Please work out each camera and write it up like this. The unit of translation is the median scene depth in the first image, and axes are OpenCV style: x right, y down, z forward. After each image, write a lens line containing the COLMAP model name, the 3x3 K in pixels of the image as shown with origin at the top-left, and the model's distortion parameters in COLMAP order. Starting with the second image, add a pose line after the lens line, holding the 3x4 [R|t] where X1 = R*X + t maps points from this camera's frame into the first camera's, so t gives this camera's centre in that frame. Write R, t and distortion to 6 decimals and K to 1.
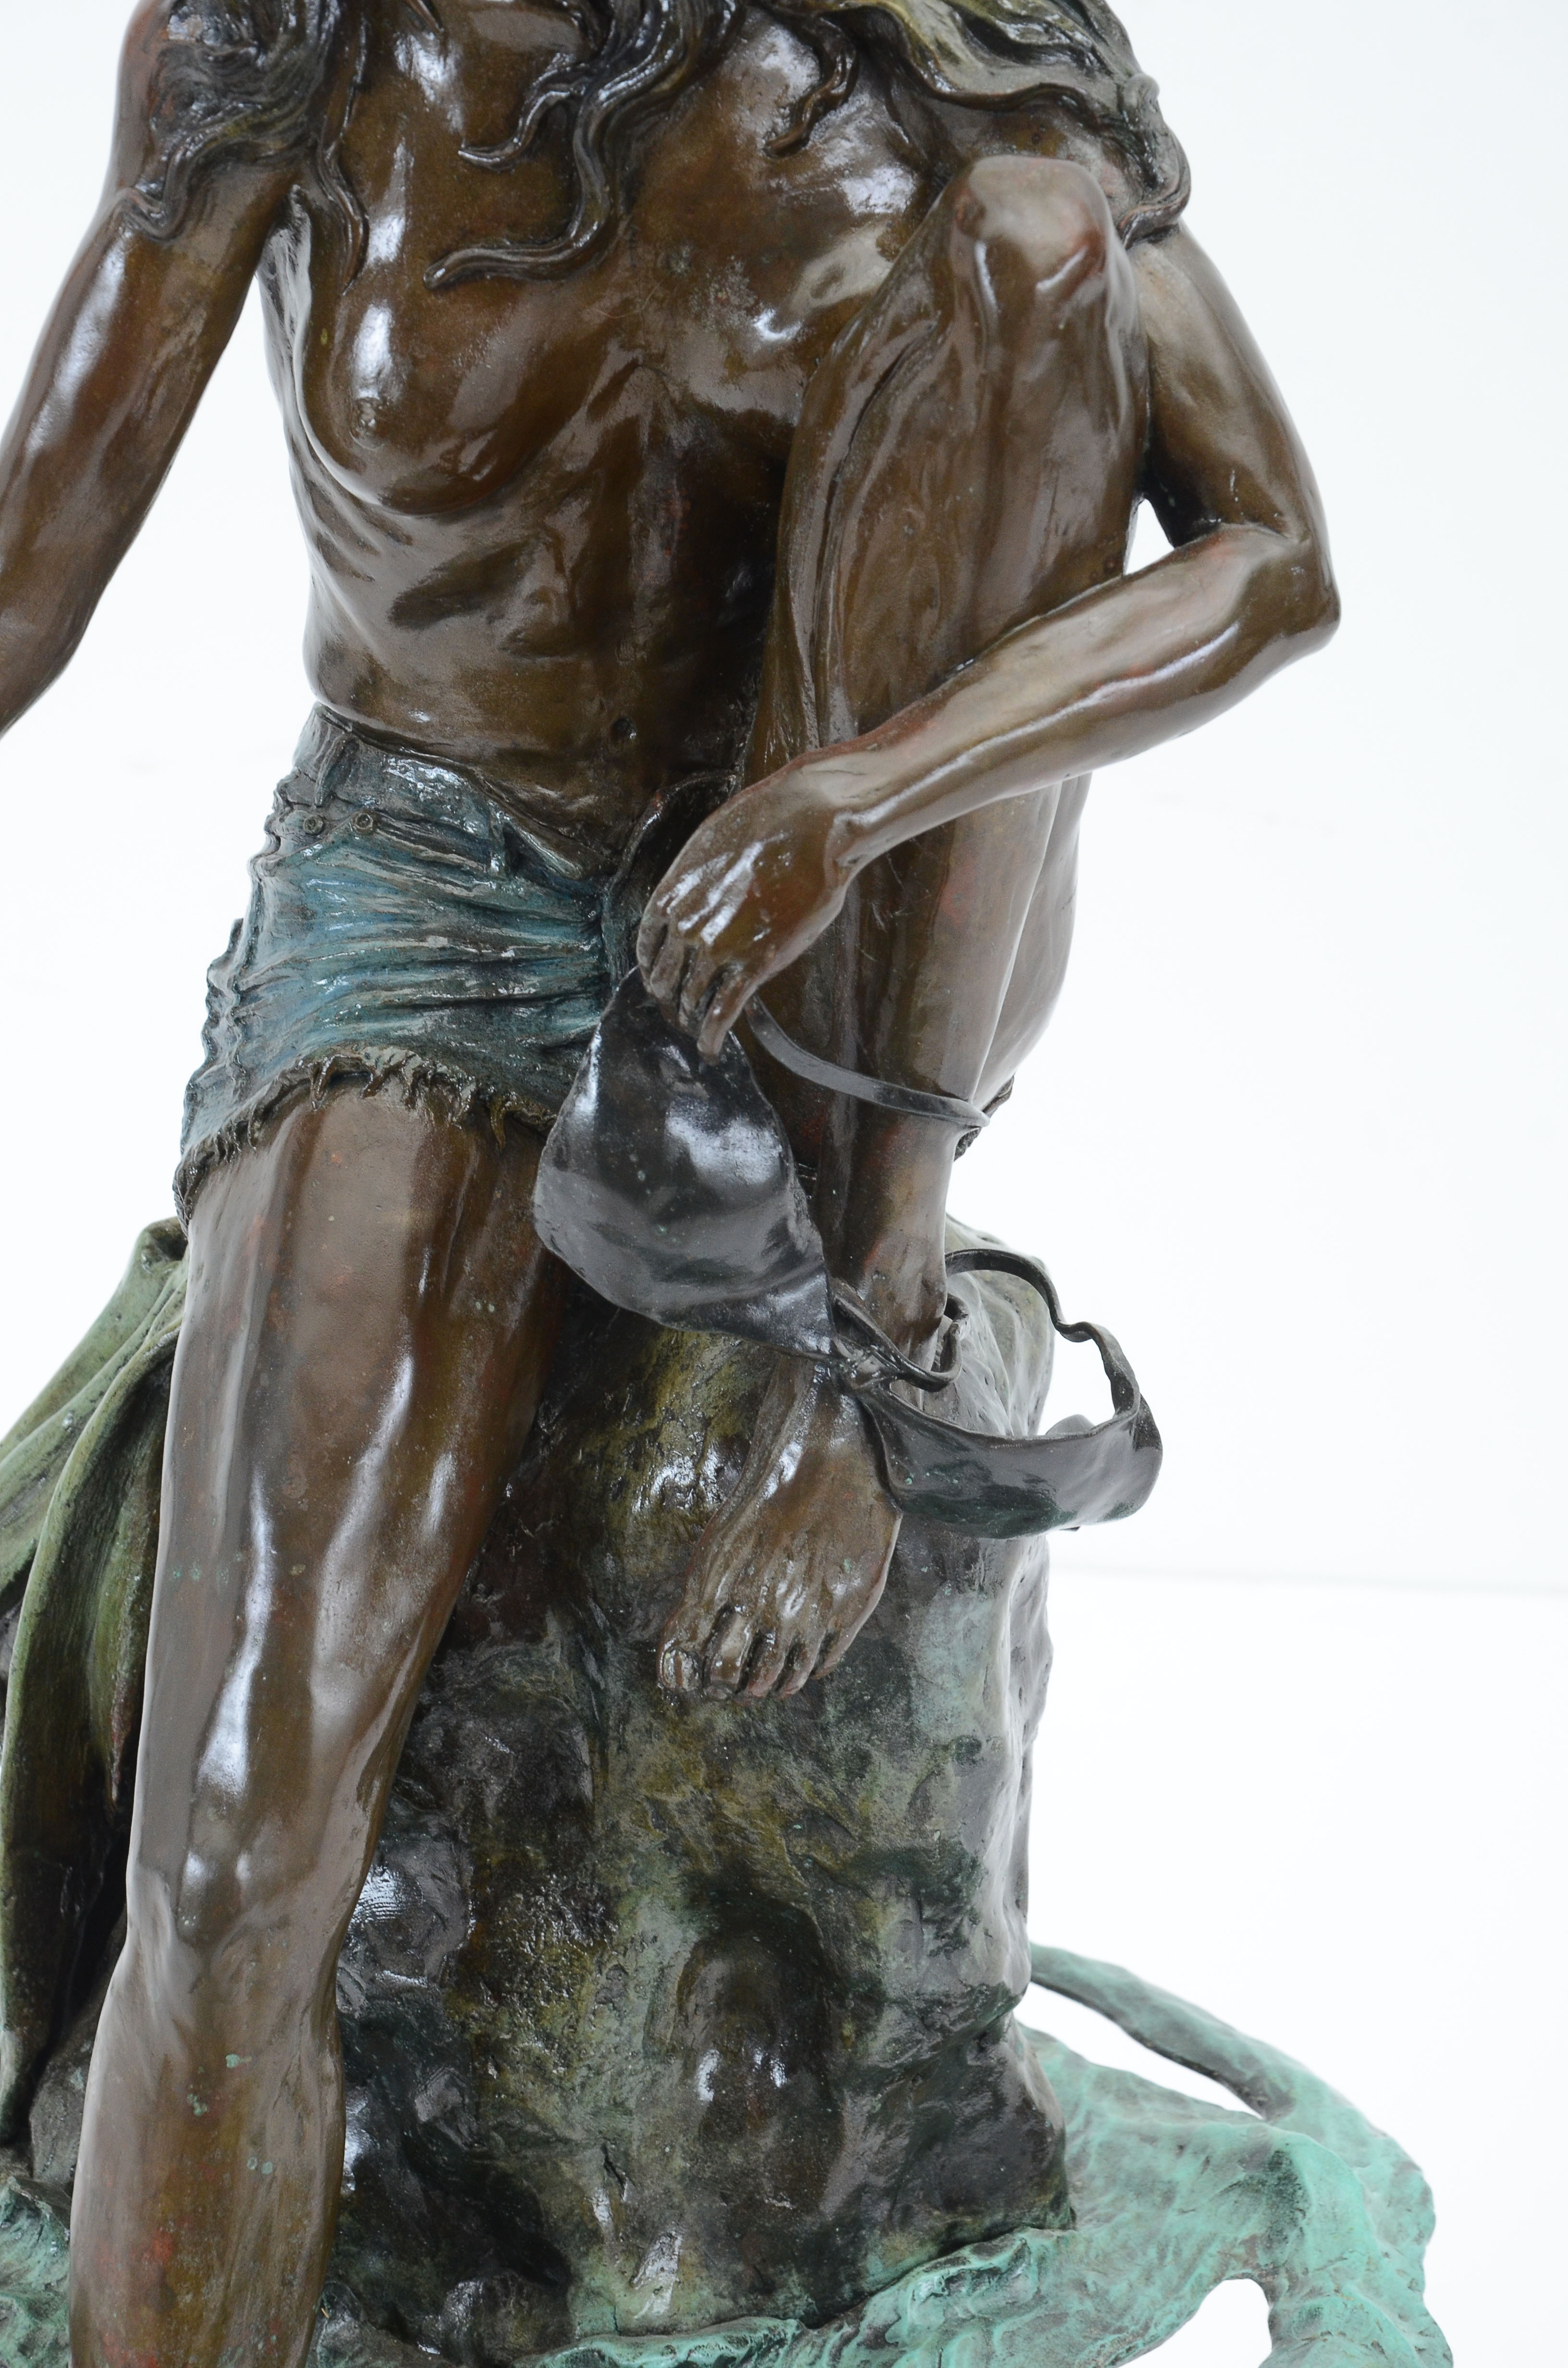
lens RADIAL K [[6782.3, 0, 787.6], [0, 6782.3, 1256.8], [0, 0, 1]] dist [0.715840, 0.000000]
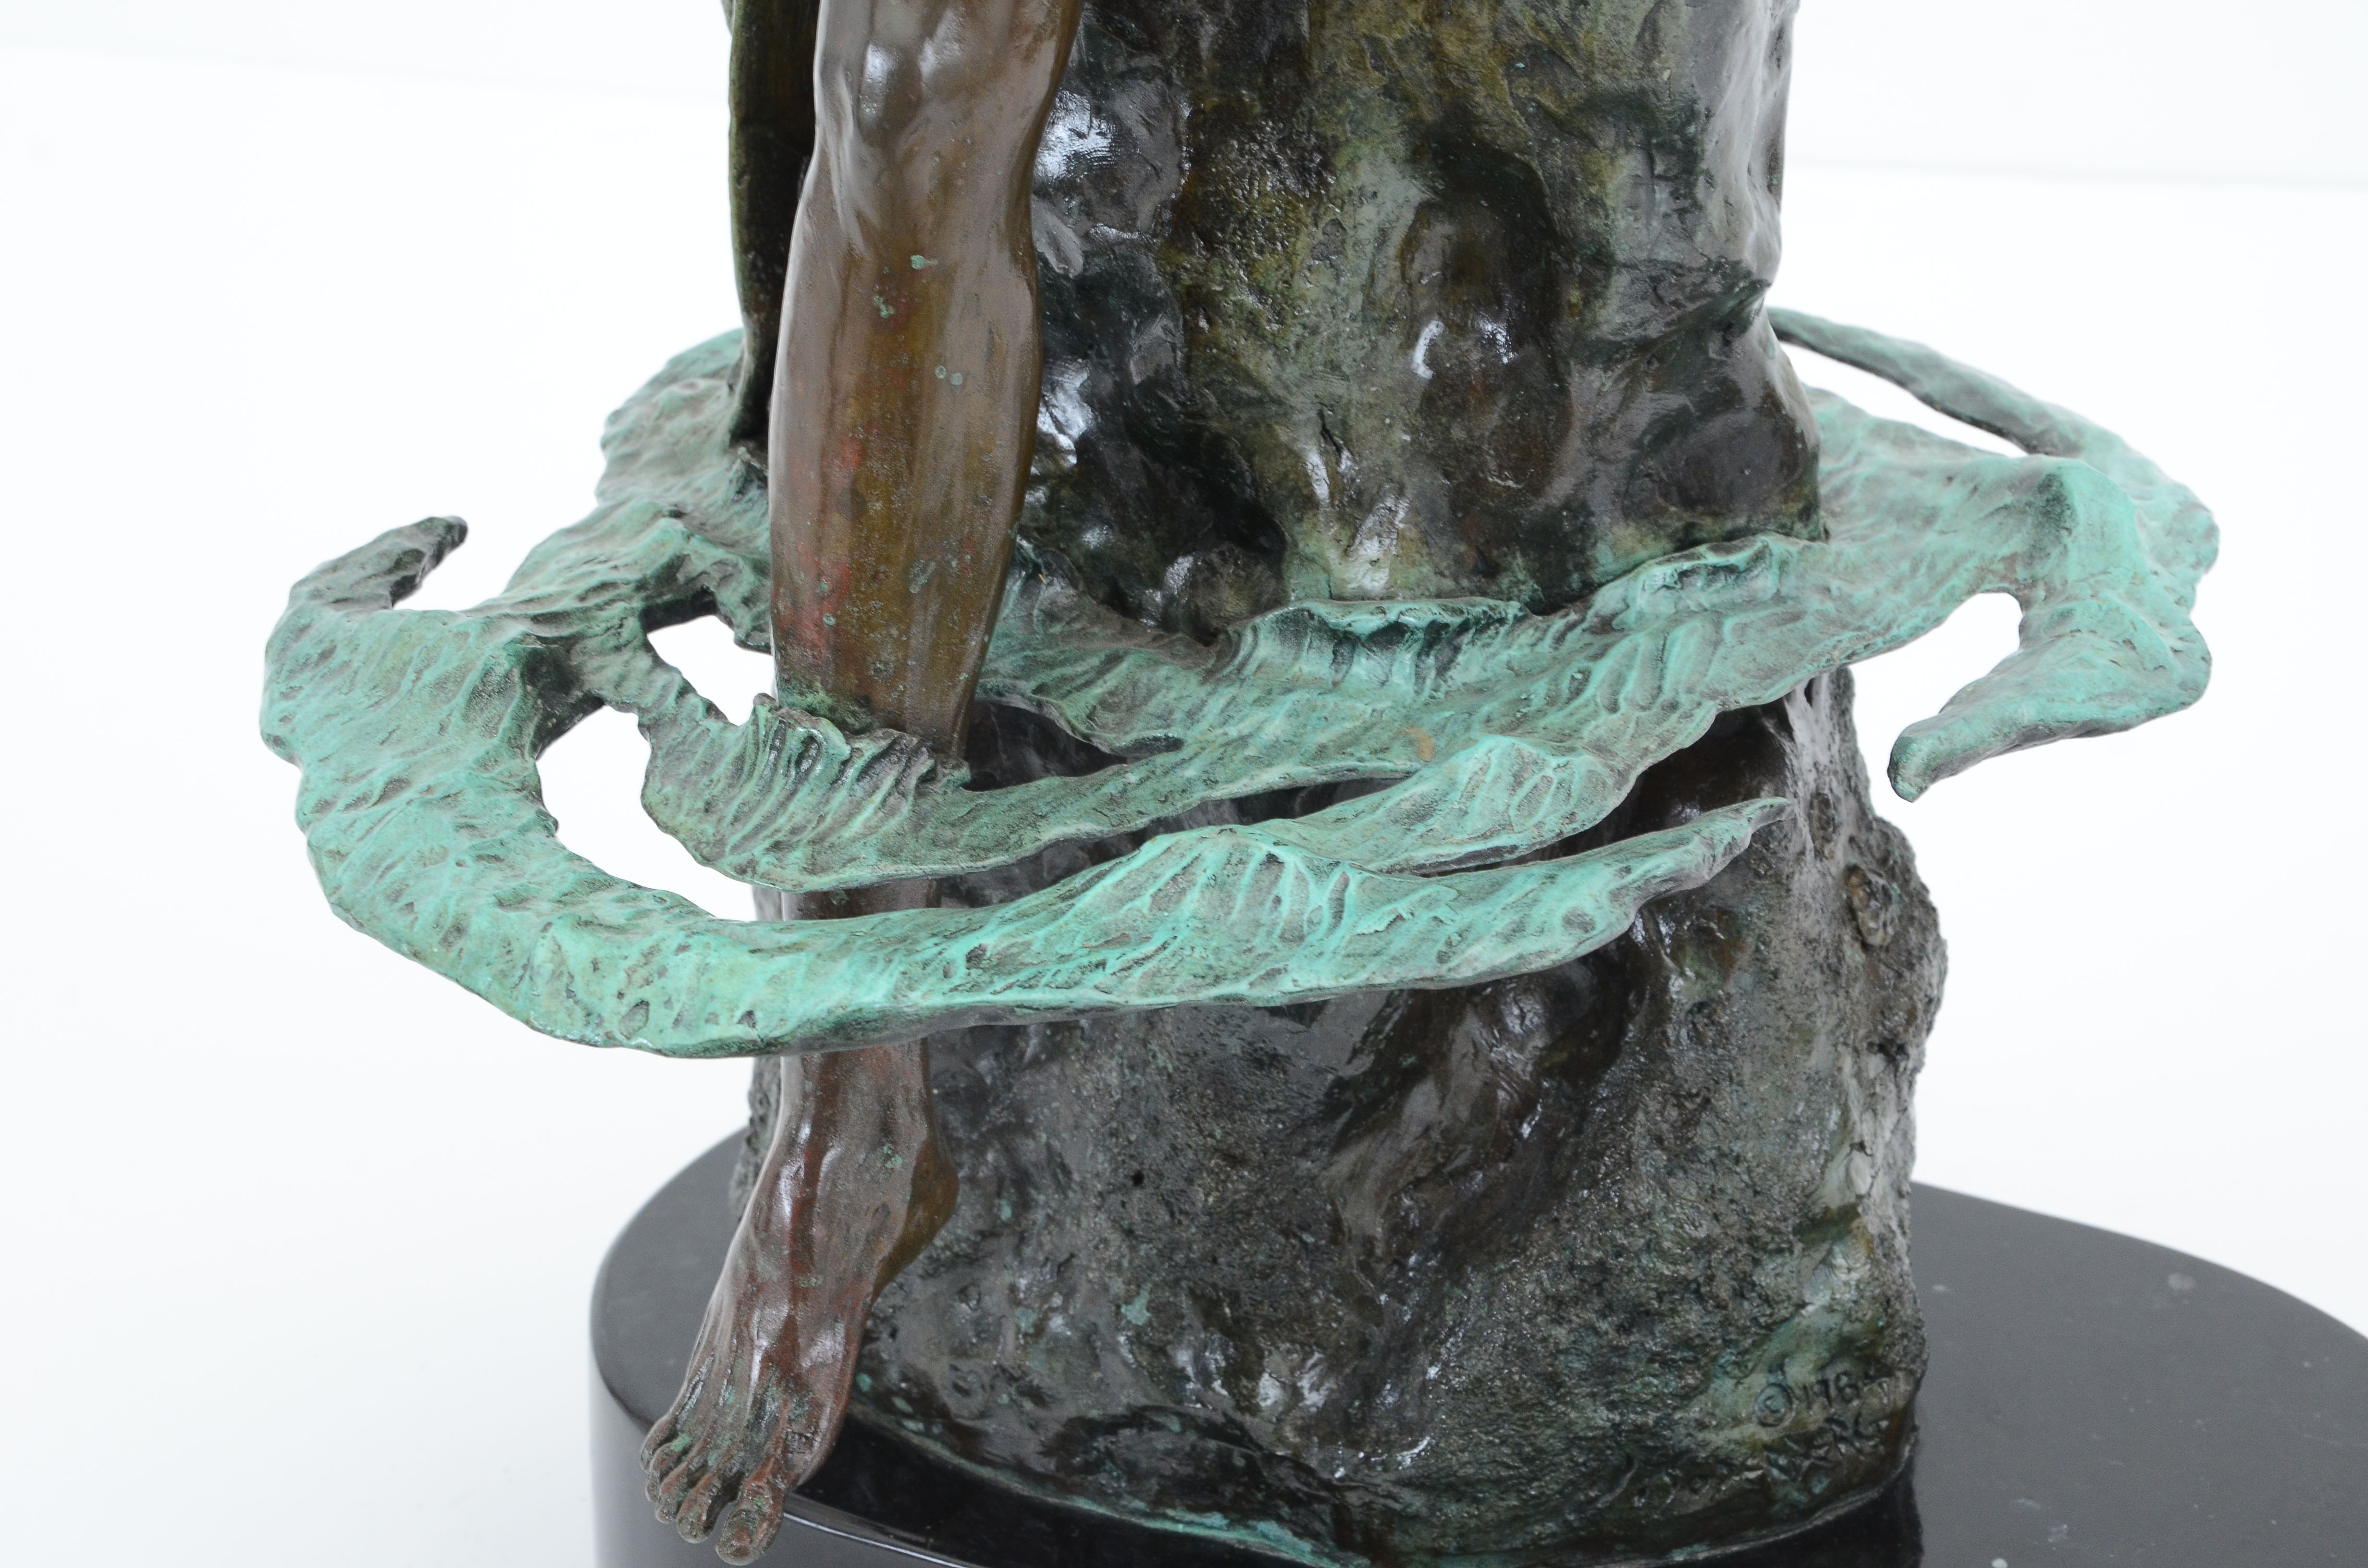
lens RADIAL K [[6782.3, 0, 1163.5], [0, 6782.3, 808.2], [0, 0, 1]] dist [0.715840, 0.000000]
pose [[0.993153, 0.029990, -0.112909, 0.062445], [-0.021972, 0.997191, 0.071599, 0.118295], [0.114739, -0.068628, 0.991022, 0.037856]]
